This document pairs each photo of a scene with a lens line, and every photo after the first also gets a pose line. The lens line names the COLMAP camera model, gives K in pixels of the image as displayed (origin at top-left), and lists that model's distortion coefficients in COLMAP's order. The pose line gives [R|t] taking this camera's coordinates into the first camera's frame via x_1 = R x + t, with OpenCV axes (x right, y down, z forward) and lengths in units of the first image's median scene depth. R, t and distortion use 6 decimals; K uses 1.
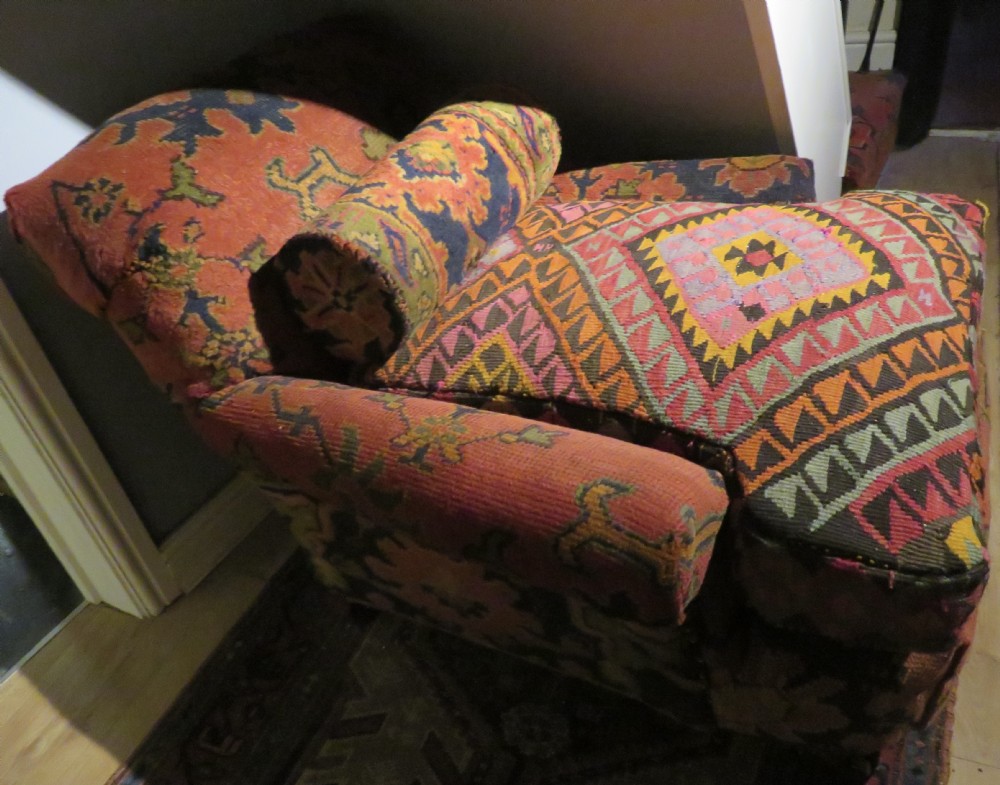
lens RADIAL K [[859.6, 0, 500.0], [0, 859.6, 392.5], [0, 0, 1]] dist [-0.012746, -0.002289]
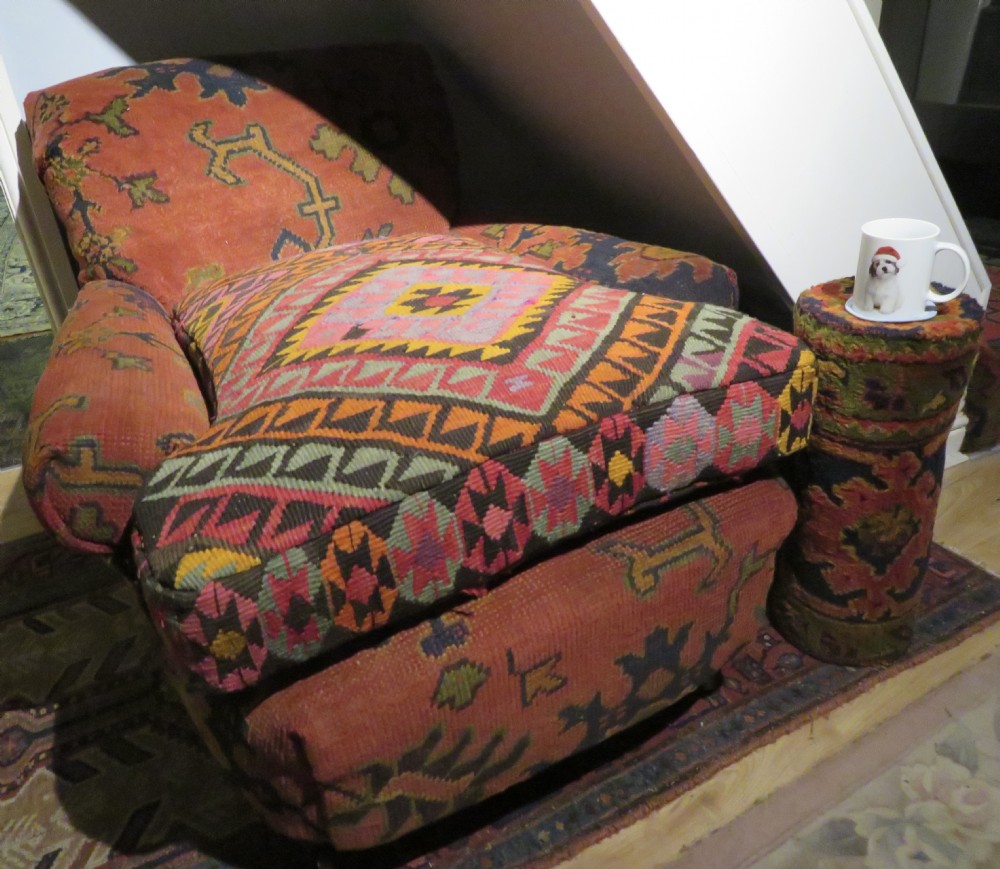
lens RADIAL K [[839.6, 0, 500.0], [0, 839.6, 434.5], [0, 0, 1]] dist [-0.013829, -0.008669]
pose [[0.798018, 0.363093, -0.480968, 0.863114], [-0.397093, 0.917165, 0.033534, -0.079065], [0.453303, 0.164228, 0.876097, 0.259262]]
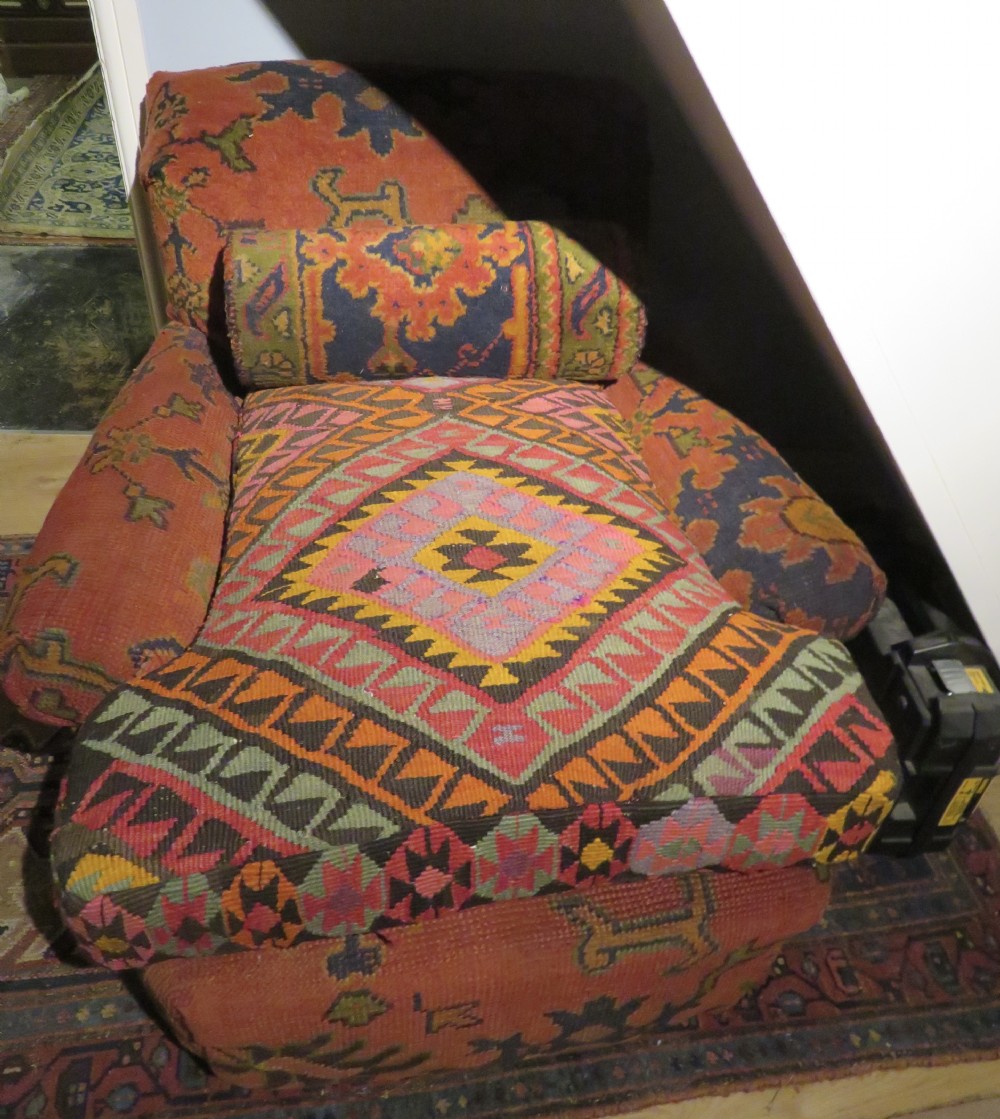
lens RADIAL K [[982.3, 0, 515.2], [0, 982.3, 560.7], [0, 0, 1]] dist [-0.001606, -0.040209]
pose [[0.547381, 0.675621, -0.493873, 0.777967], [-0.615175, 0.724934, 0.309889, -0.460606], [0.567392, 0.134191, 0.812440, 0.291142]]
